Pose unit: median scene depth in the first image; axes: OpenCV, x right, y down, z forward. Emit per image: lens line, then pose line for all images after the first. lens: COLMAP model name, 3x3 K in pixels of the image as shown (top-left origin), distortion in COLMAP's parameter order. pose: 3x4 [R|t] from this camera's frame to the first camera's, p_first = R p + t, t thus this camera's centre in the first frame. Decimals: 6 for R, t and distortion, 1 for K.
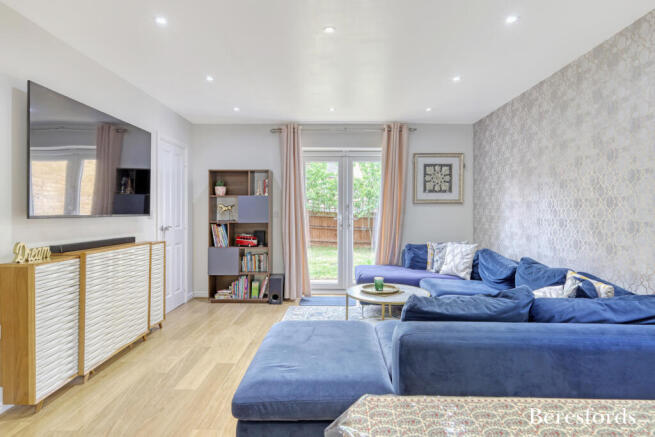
lens RADIAL K [[375.8, 0, 327.5], [0, 375.8, 218.5], [0, 0, 1]] dist [-0.000461, -0.000820]
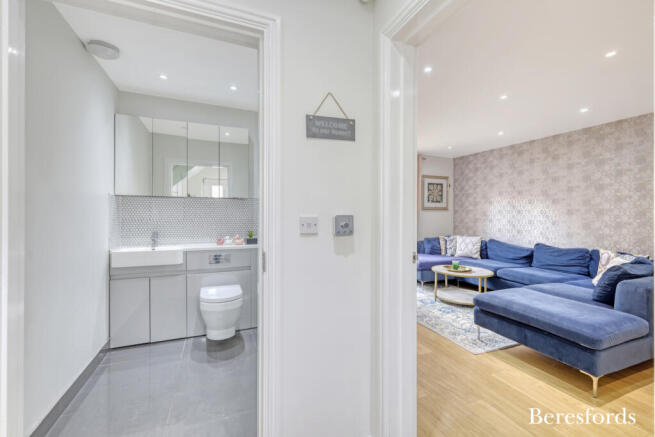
lens RADIAL K [[296.5, 0, 327.8], [0, 296.5, 211.5], [0, 0, 1]] dist [-0.000551, 0.000092]
pose [[0.916822, 0.004577, 0.399269, -0.637944], [0.003428, 0.999807, -0.019332, -0.013118], [-0.399281, 0.019093, 0.916630, 0.106055]]
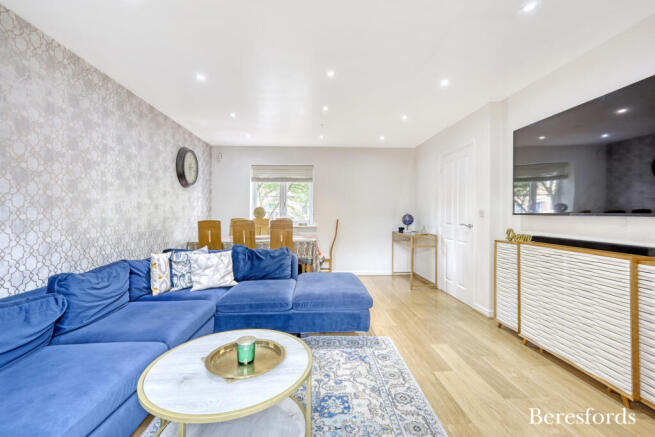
lens RADIAL K [[278.9, 0, 324.8], [0, 278.9, 213.8], [0, 0, 1]] dist [-0.000509, -0.000076]
pose [[-0.997930, 0.006946, -0.063934, 0.044279], [0.006013, 0.999873, 0.014763, -0.011907], [0.064029, 0.014348, -0.997845, 1.120128]]
